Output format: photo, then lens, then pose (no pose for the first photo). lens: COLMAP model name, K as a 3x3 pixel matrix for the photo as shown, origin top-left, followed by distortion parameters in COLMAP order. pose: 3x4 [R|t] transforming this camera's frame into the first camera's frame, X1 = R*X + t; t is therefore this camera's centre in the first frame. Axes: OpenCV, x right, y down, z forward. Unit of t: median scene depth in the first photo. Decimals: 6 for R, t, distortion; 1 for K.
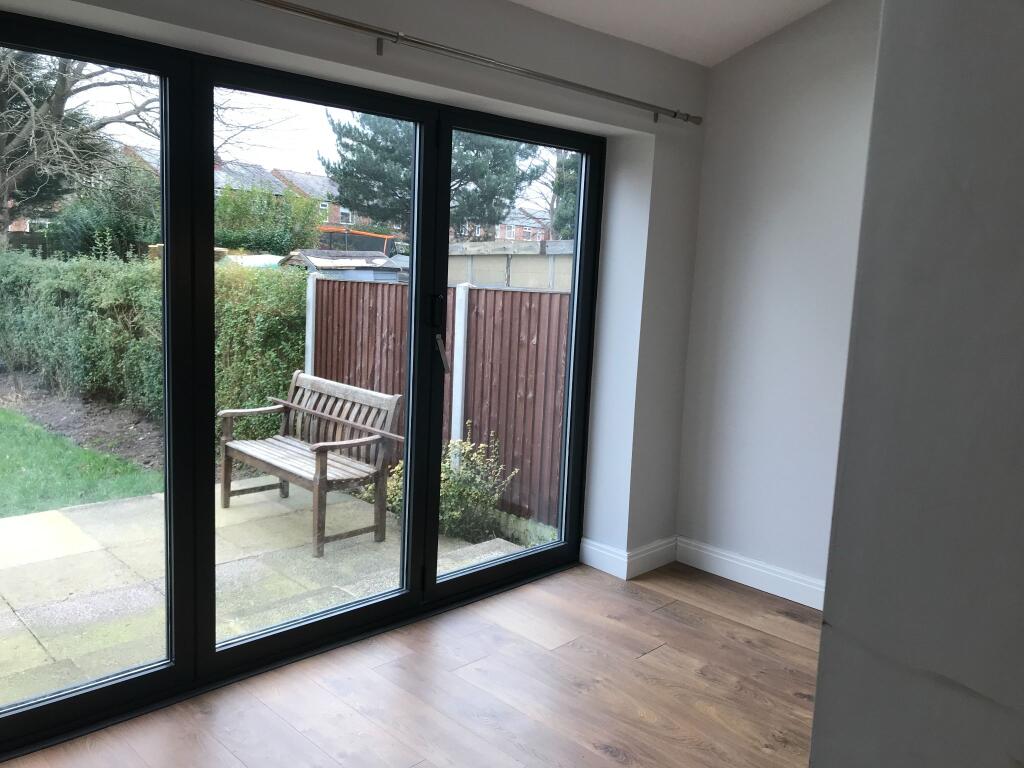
lens RADIAL K [[836.3, 0, 510.4], [0, 836.3, 375.2], [0, 0, 1]] dist [0.013067, 0.007890]
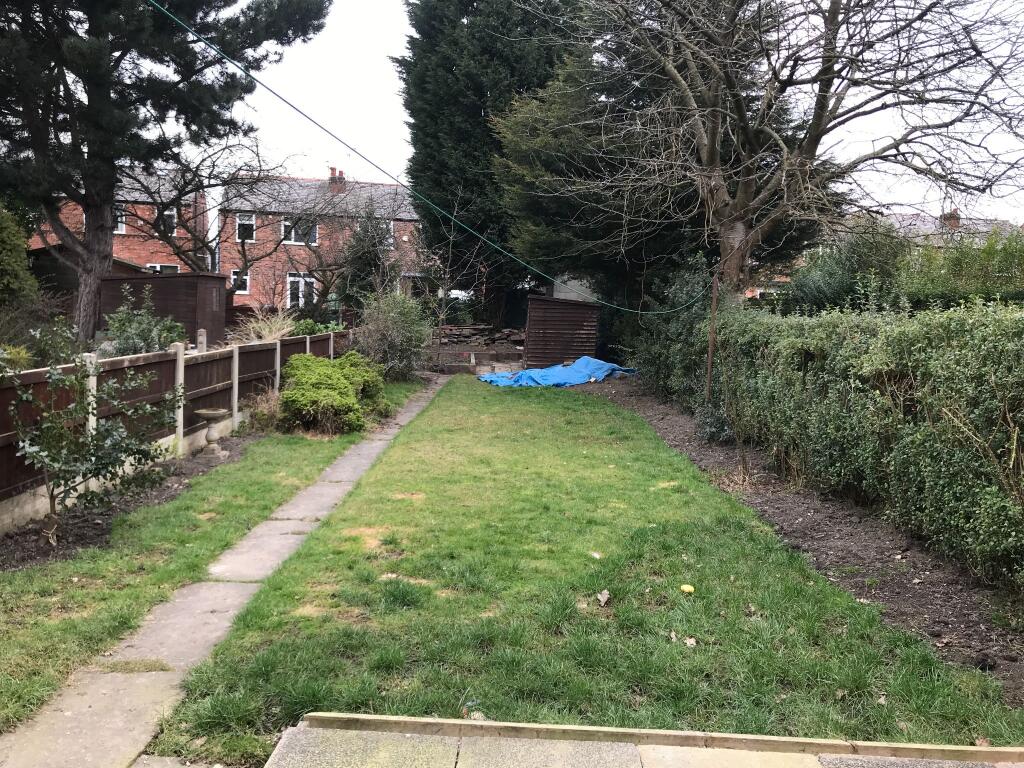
lens RADIAL K [[836.3, 0, 513.7], [0, 836.3, 380.6], [0, 0, 1]] dist [0.013067, 0.007890]
pose [[0.701158, 0.043429, -0.711682, -0.166602], [-0.097940, 0.994548, -0.035801, -0.018630], [0.706248, 0.094804, 0.701589, 0.258205]]
